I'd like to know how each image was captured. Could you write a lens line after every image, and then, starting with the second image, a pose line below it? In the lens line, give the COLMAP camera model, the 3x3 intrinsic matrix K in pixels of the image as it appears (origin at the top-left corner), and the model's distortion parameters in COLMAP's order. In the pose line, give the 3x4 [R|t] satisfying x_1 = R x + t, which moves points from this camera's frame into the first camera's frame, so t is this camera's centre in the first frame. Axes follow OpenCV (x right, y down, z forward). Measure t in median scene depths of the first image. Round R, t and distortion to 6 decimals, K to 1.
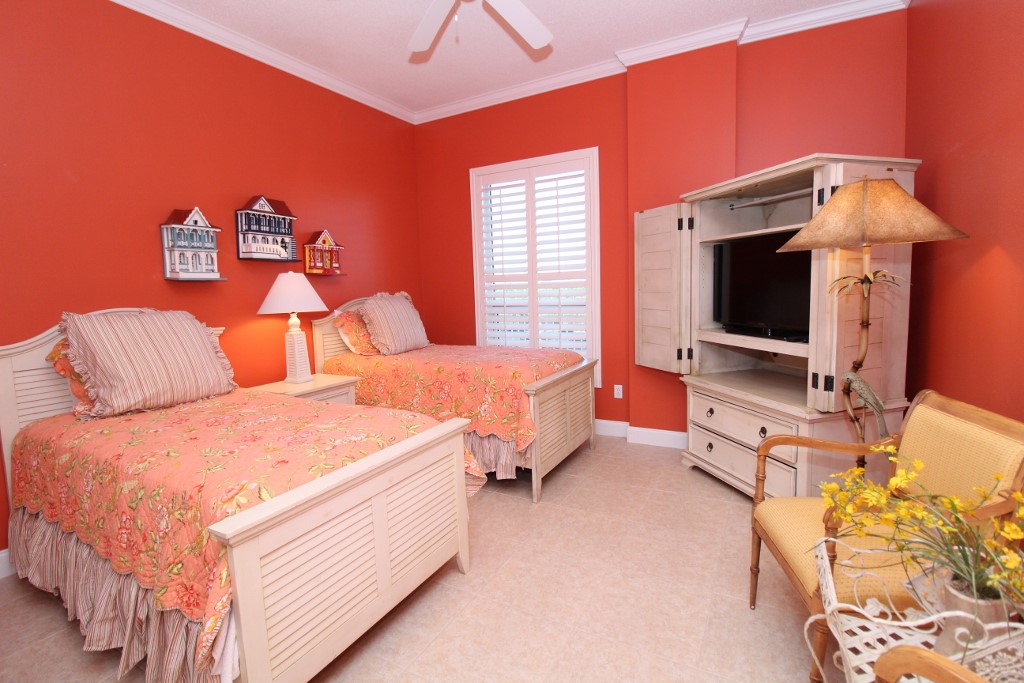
lens RADIAL K [[473.7, 0, 513.5], [0, 473.7, 339.4], [0, 0, 1]] dist [-0.002195, -0.011879]
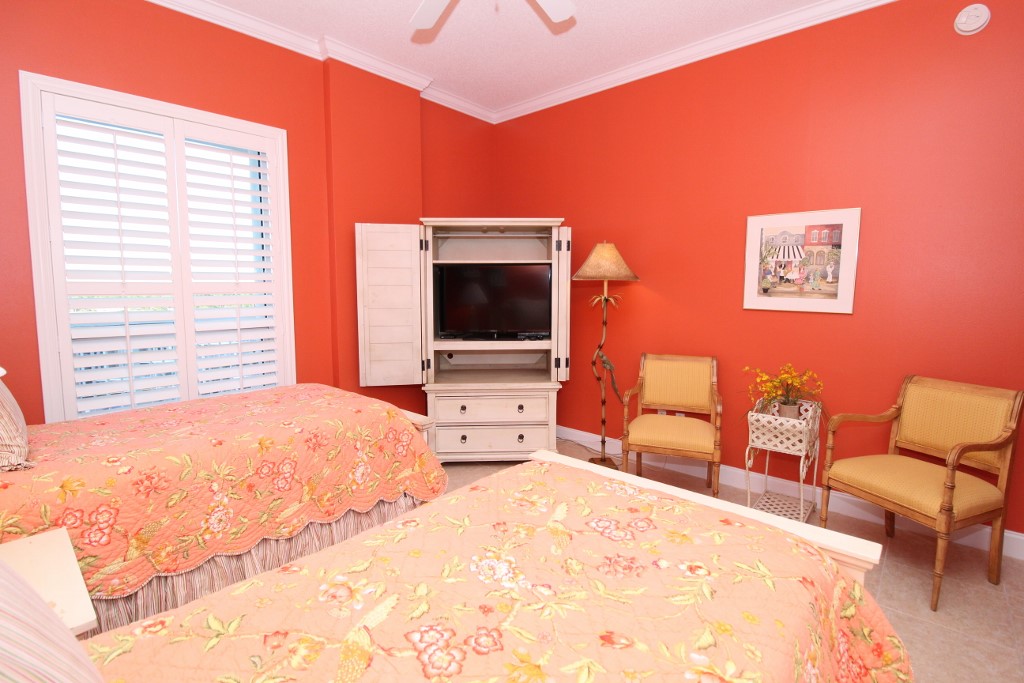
lens RADIAL K [[473.7, 0, 515.6], [0, 473.7, 337.5], [0, 0, 1]] dist [-0.002195, -0.011879]
pose [[0.223045, -0.071084, 0.972213, -0.650602], [0.108945, 0.992907, 0.047603, -0.061049], [-0.968701, 0.095300, 0.229207, 0.558452]]
